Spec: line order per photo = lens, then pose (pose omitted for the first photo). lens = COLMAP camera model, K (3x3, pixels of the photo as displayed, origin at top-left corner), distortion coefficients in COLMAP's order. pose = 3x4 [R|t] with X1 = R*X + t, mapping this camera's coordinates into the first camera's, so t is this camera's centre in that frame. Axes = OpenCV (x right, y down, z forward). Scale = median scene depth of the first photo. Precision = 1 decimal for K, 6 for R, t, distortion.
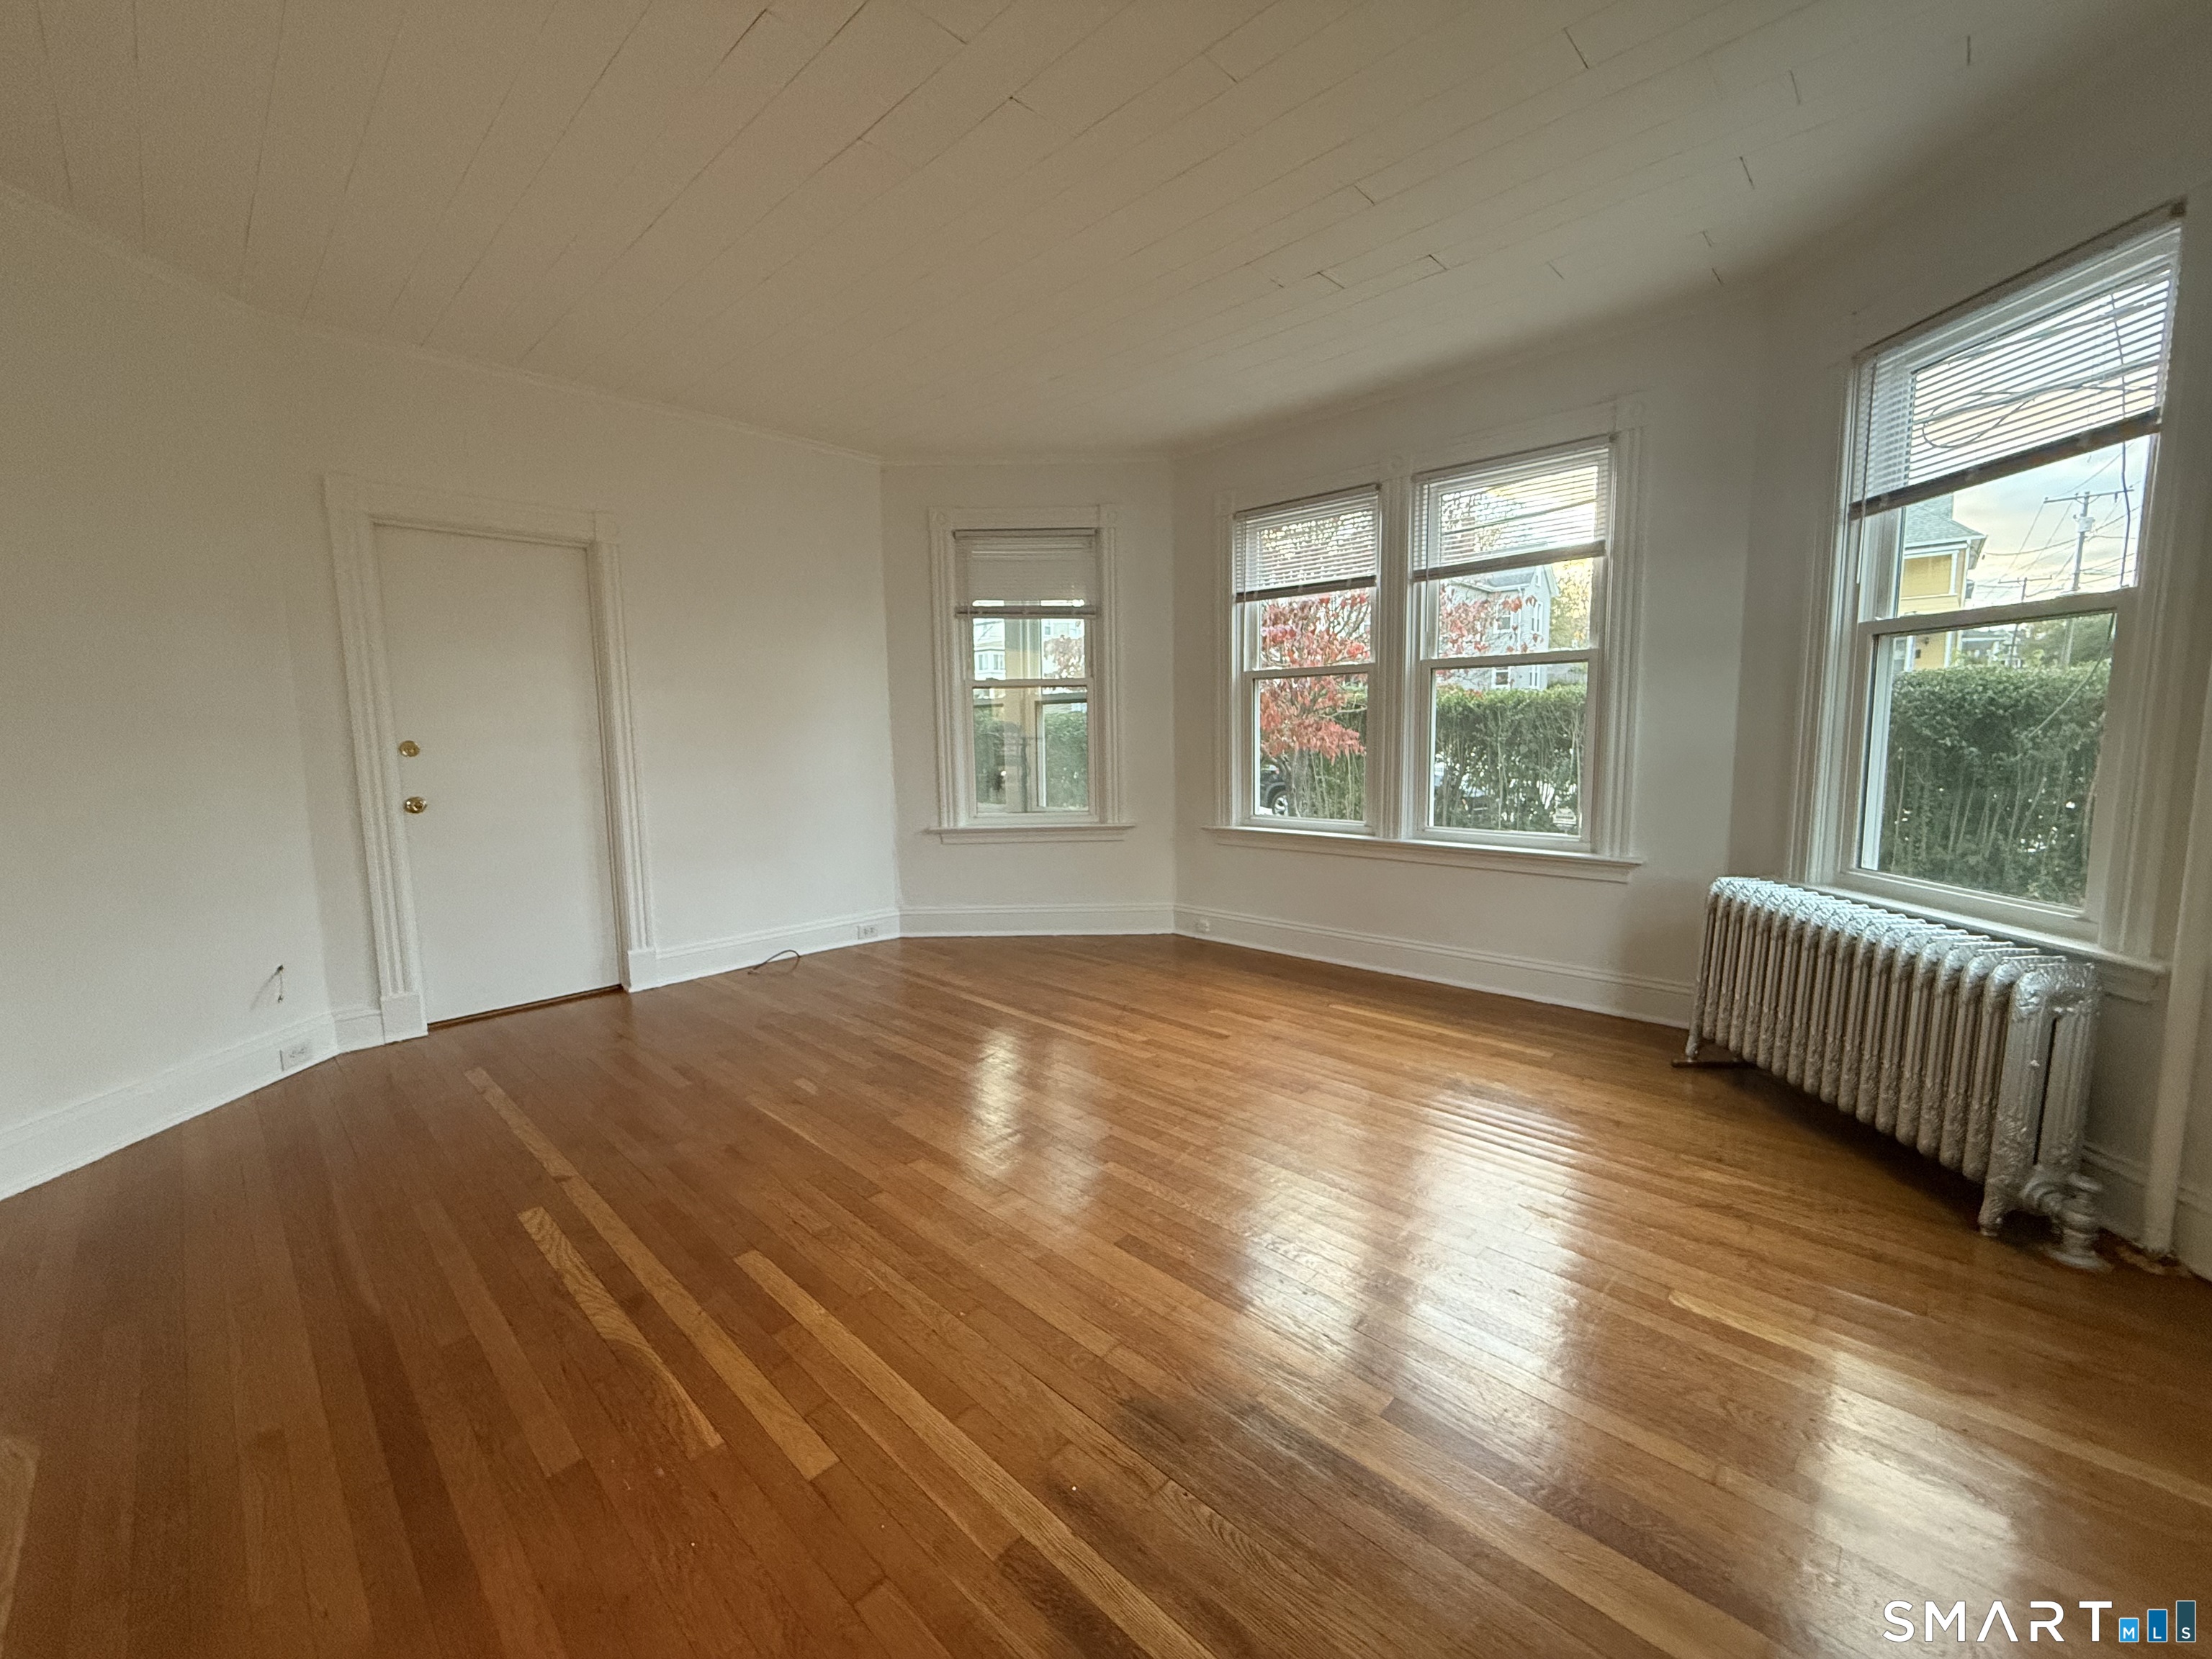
lens RADIAL K [[884.7, 0, 1103.7], [0, 884.7, 834.8], [0, 0, 1]] dist [0.000084, 0.000005]
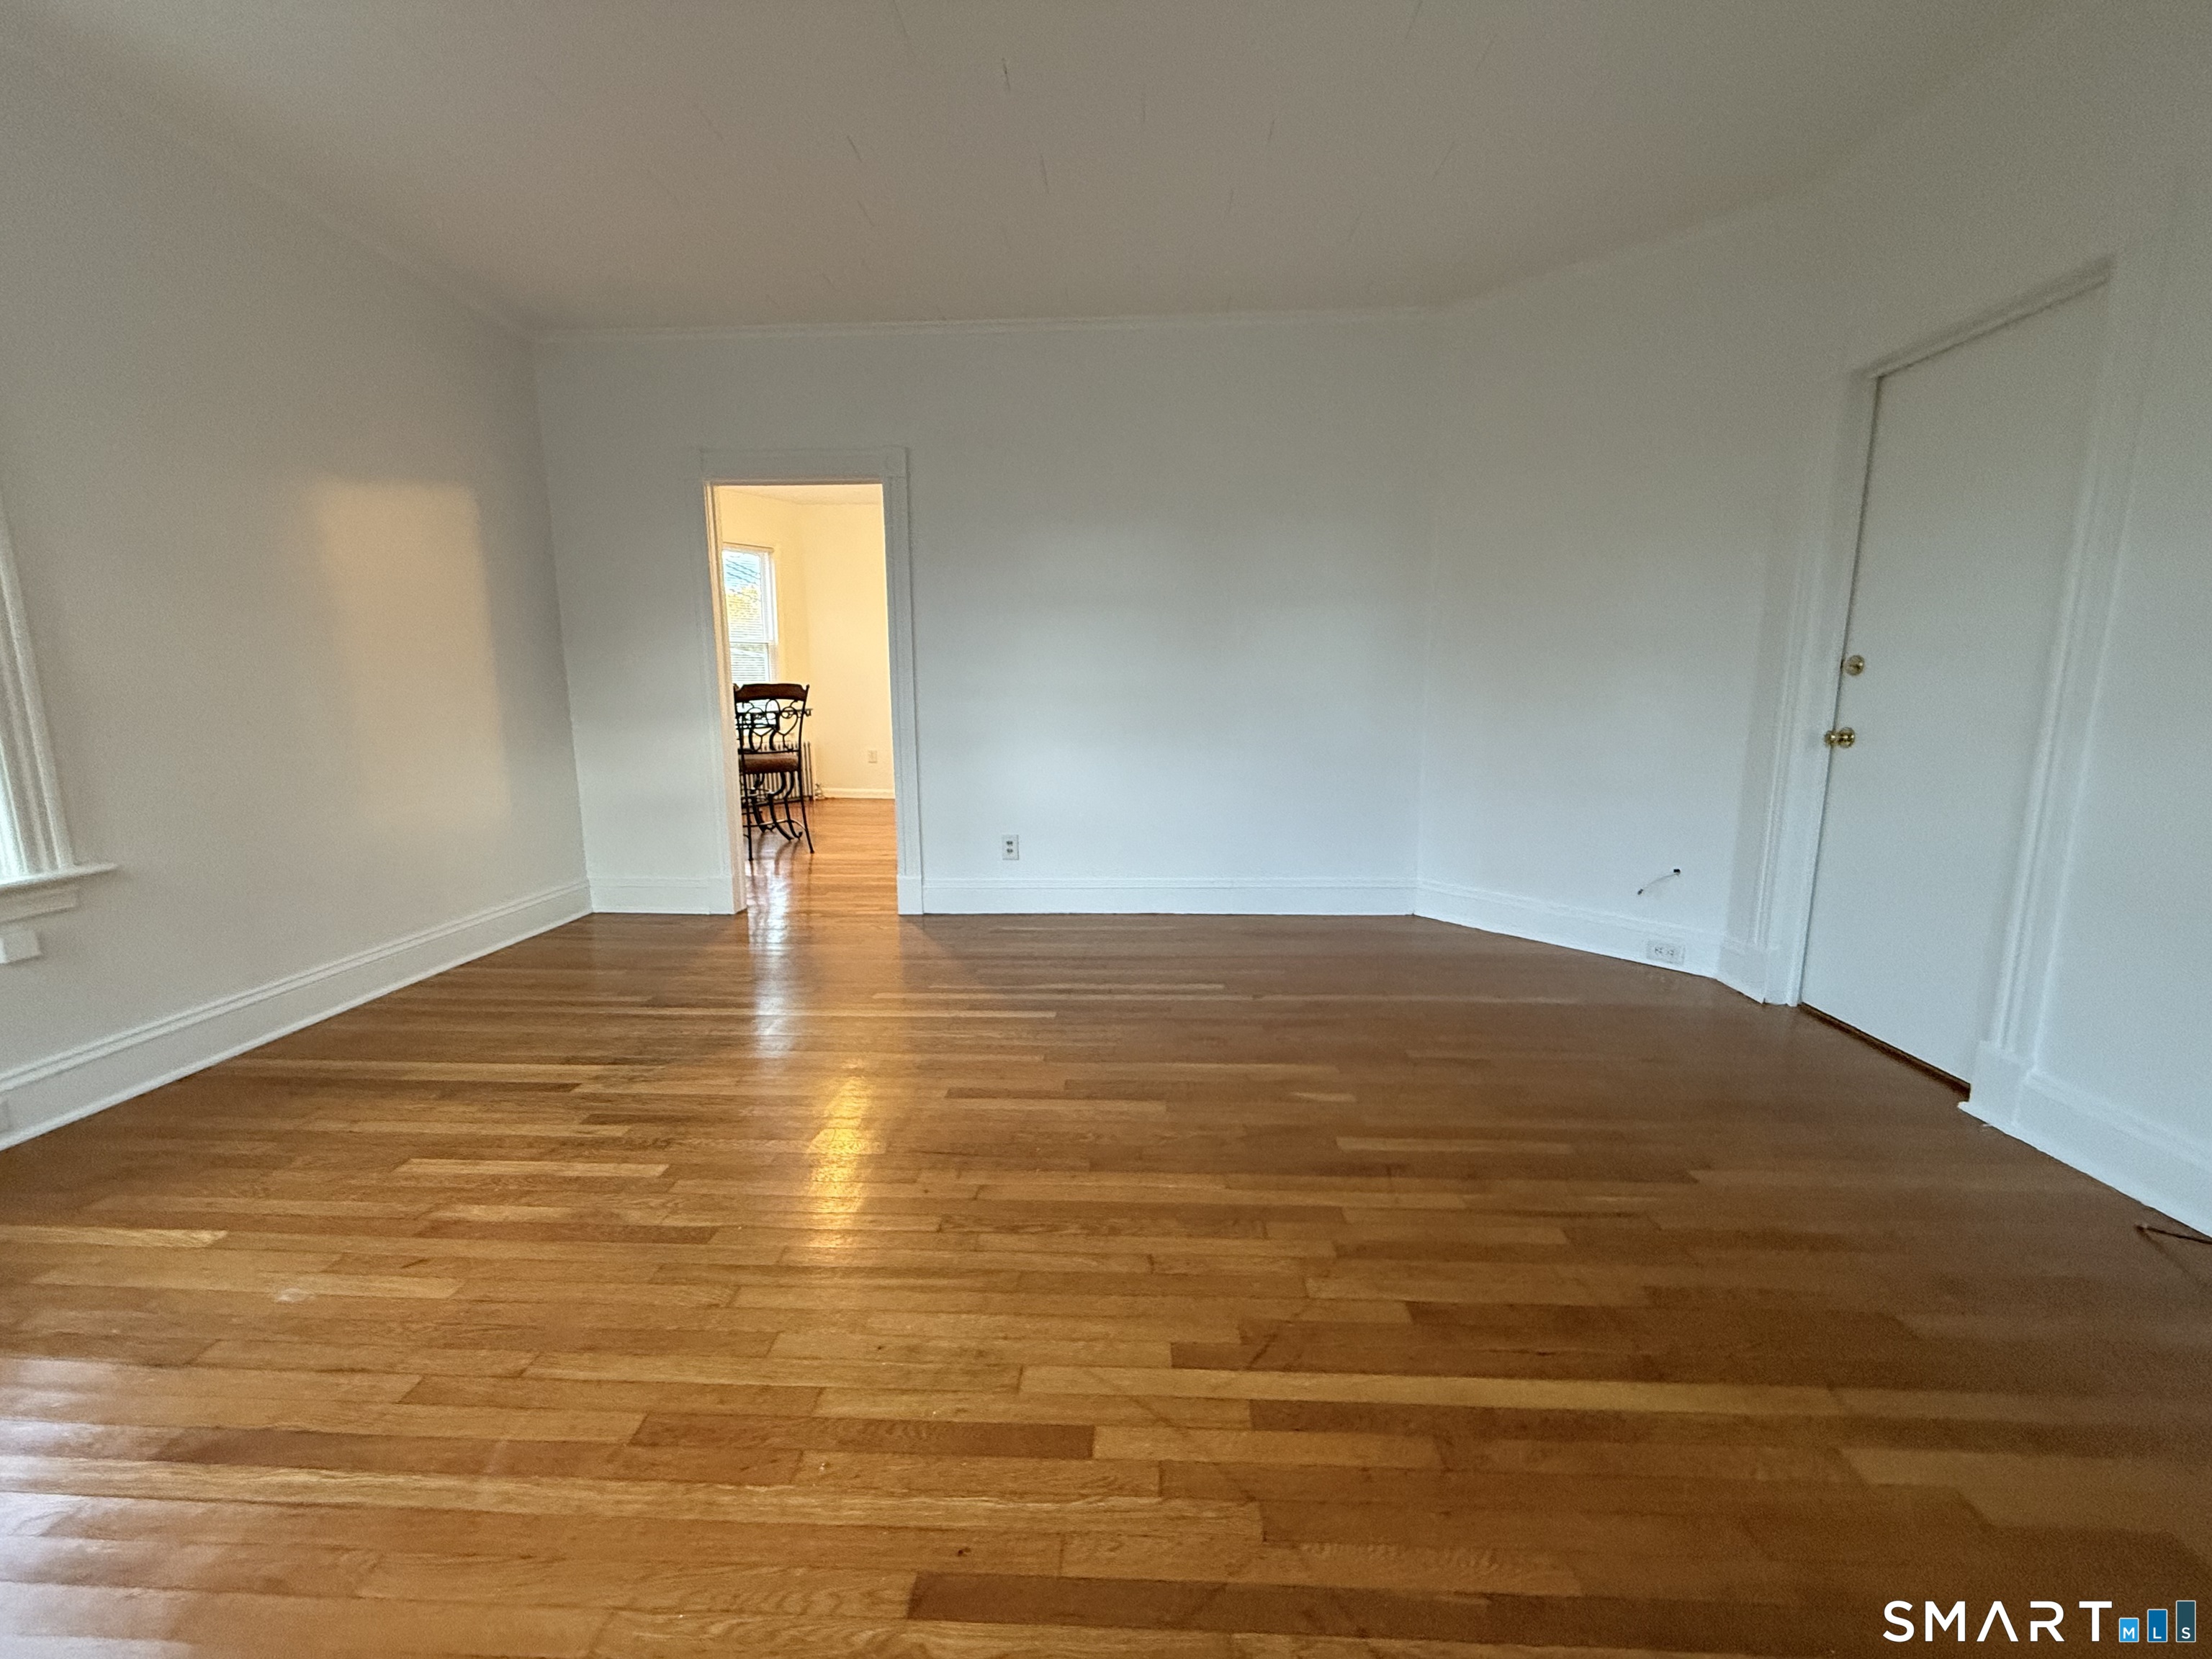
lens RADIAL K [[884.7, 0, 1107.6], [0, 884.7, 826.1], [0, 0, 1]] dist [0.000084, 0.000005]
pose [[-0.755023, 0.120921, -0.644452, 0.272262], [-0.065953, 0.963859, 0.258121, -0.130548], [0.652373, 0.237391, -0.719761, 1.282854]]
